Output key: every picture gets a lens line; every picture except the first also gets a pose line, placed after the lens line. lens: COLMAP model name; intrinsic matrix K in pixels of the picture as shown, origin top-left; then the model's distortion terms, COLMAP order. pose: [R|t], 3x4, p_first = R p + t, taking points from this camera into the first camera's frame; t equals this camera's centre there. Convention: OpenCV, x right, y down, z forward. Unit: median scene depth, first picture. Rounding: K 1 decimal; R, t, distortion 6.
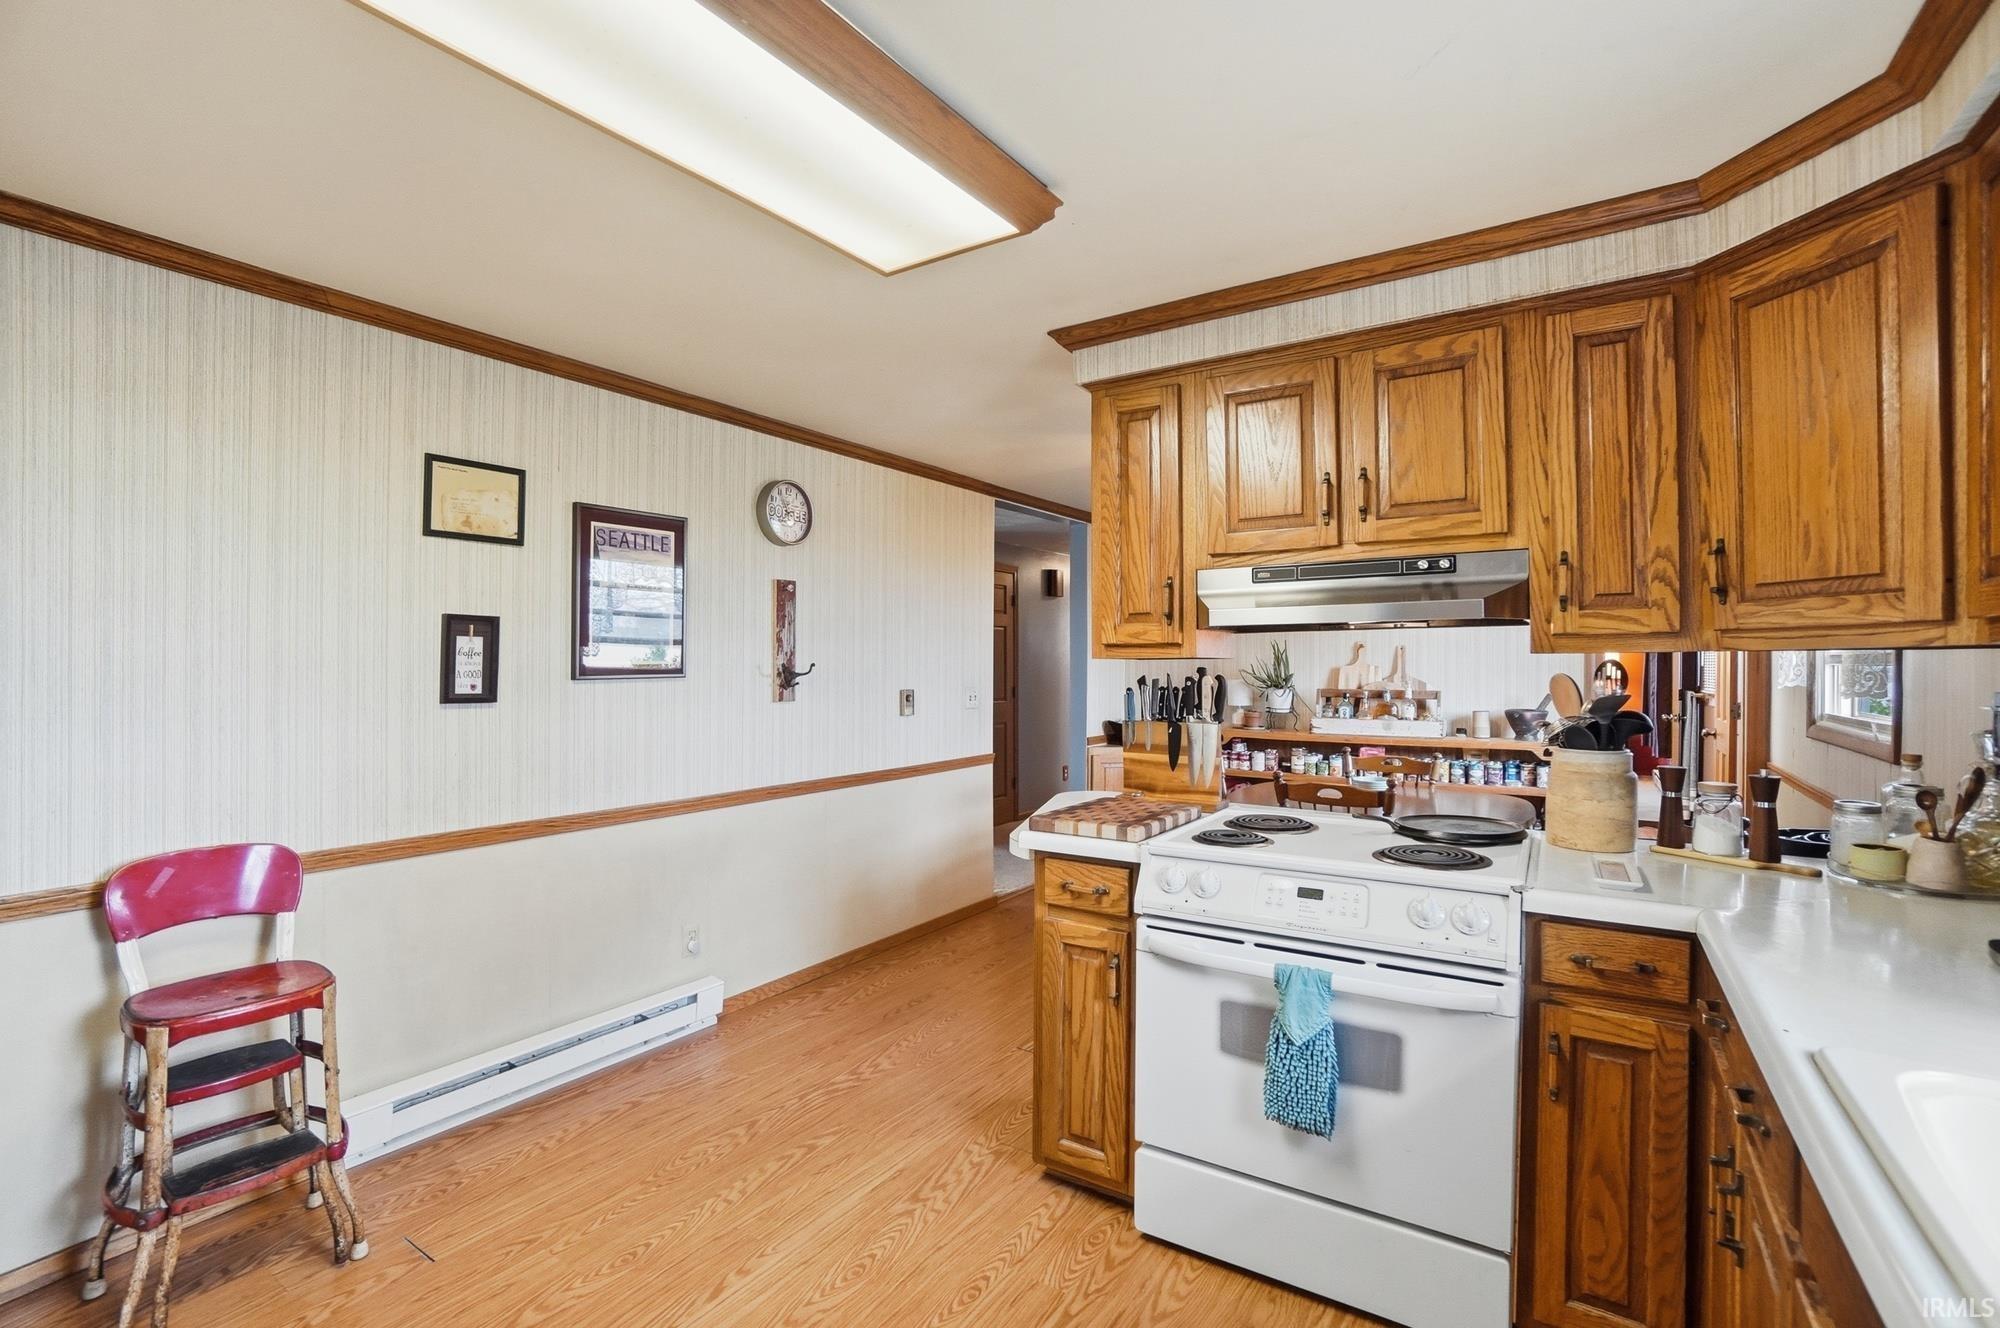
lens RADIAL K [[886.9, 0, 998.8], [0, 886.9, 657.4], [0, 0, 1]] dist [-0.027128, 0.001123]
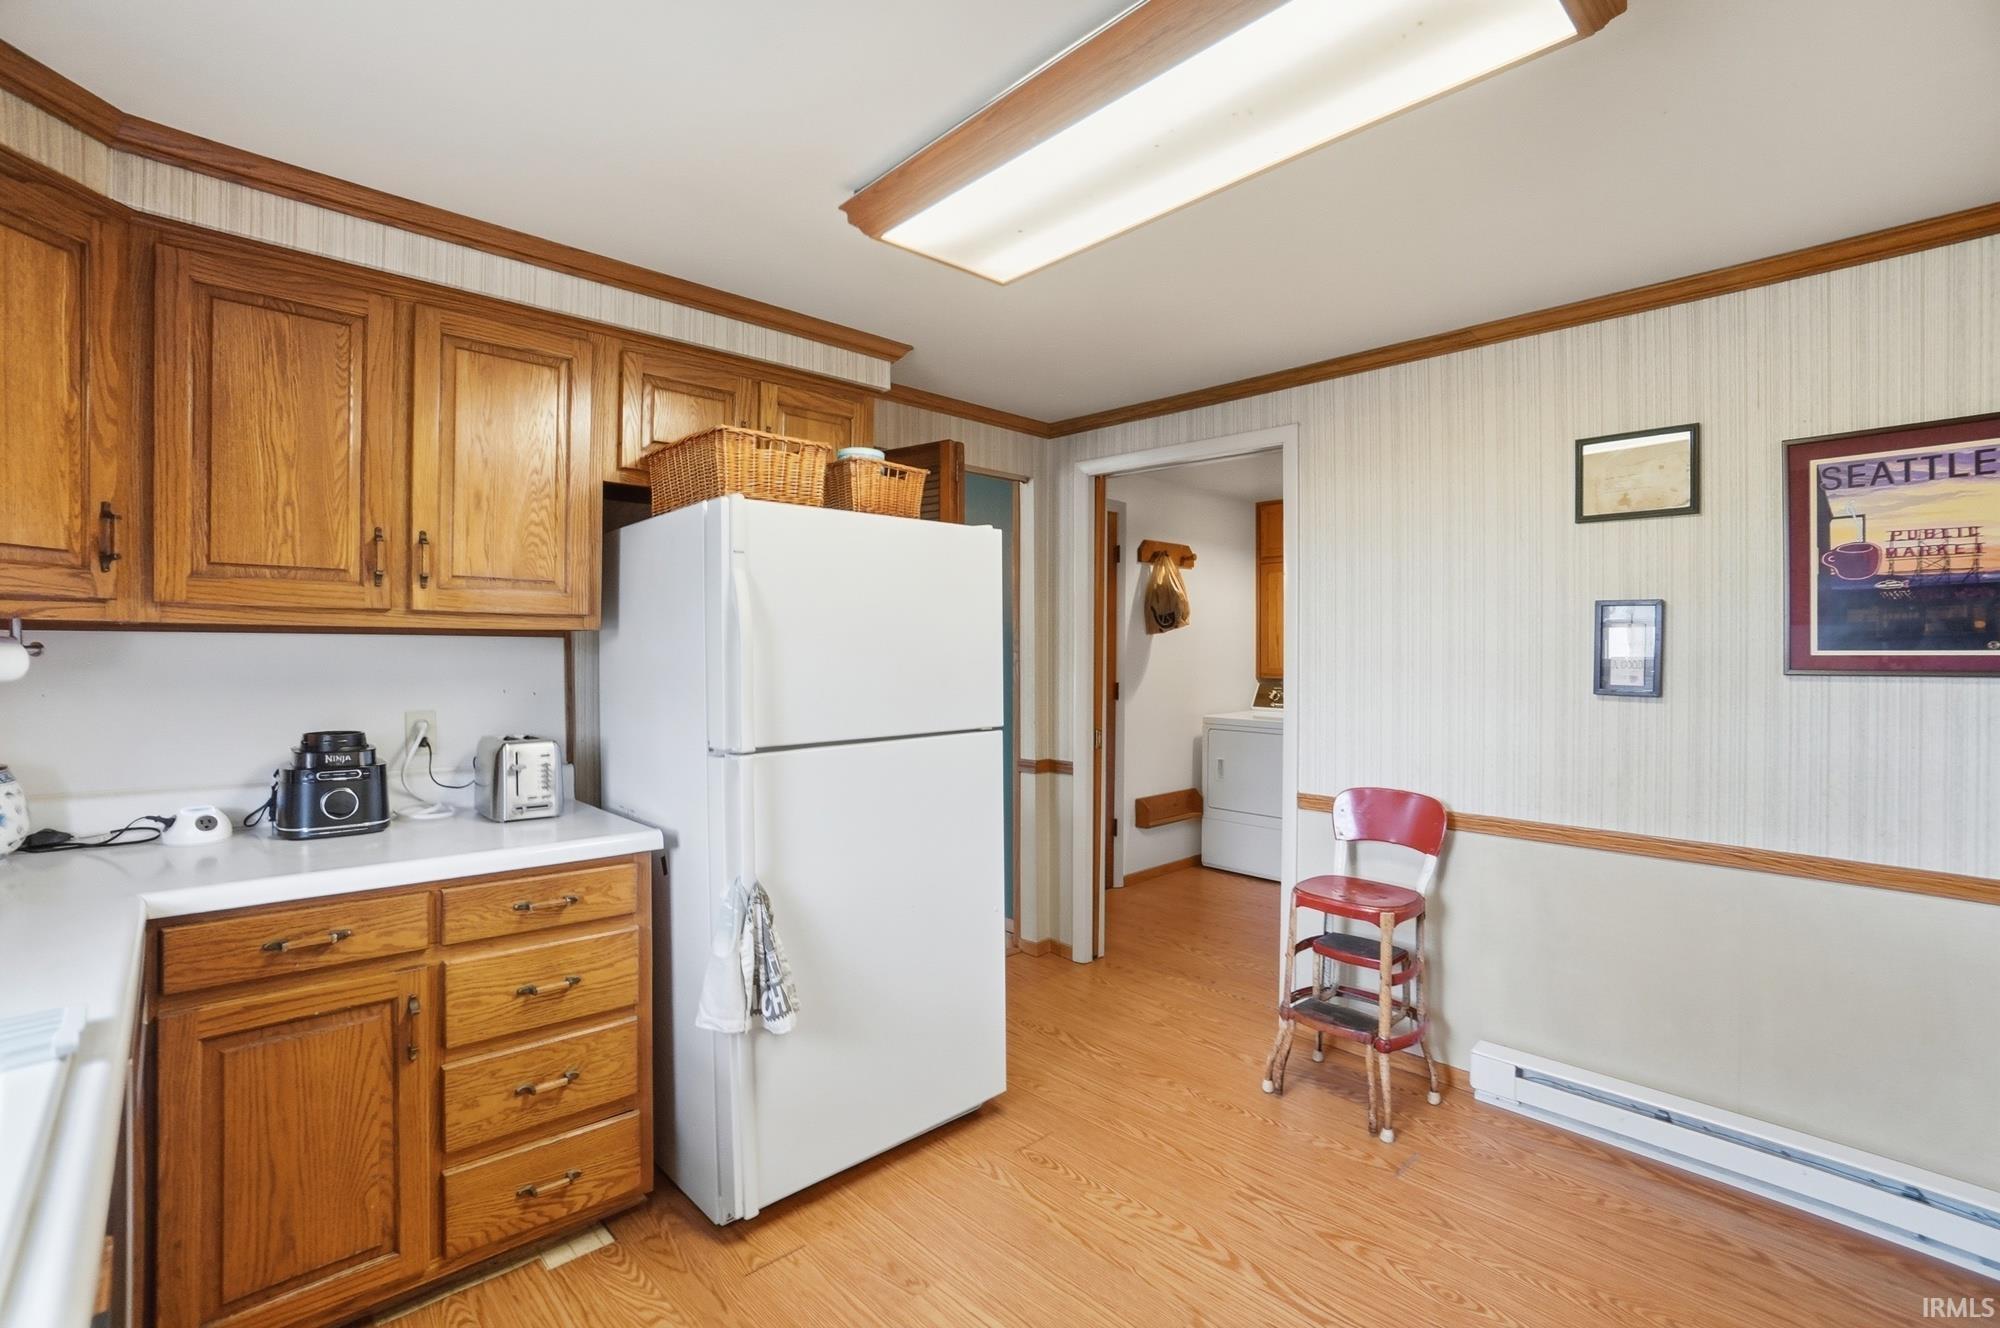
lens RADIAL K [[886.9, 0, 998.8], [0, 886.9, 657.4], [0, 0, 1]] dist [-0.027128, 0.001123]
pose [[-0.221243, 0.005757, -0.975202, 0.438857], [-0.000965, 0.999981, 0.006122, 0.006338], [0.975218, 0.002295, -0.221234, 0.563689]]
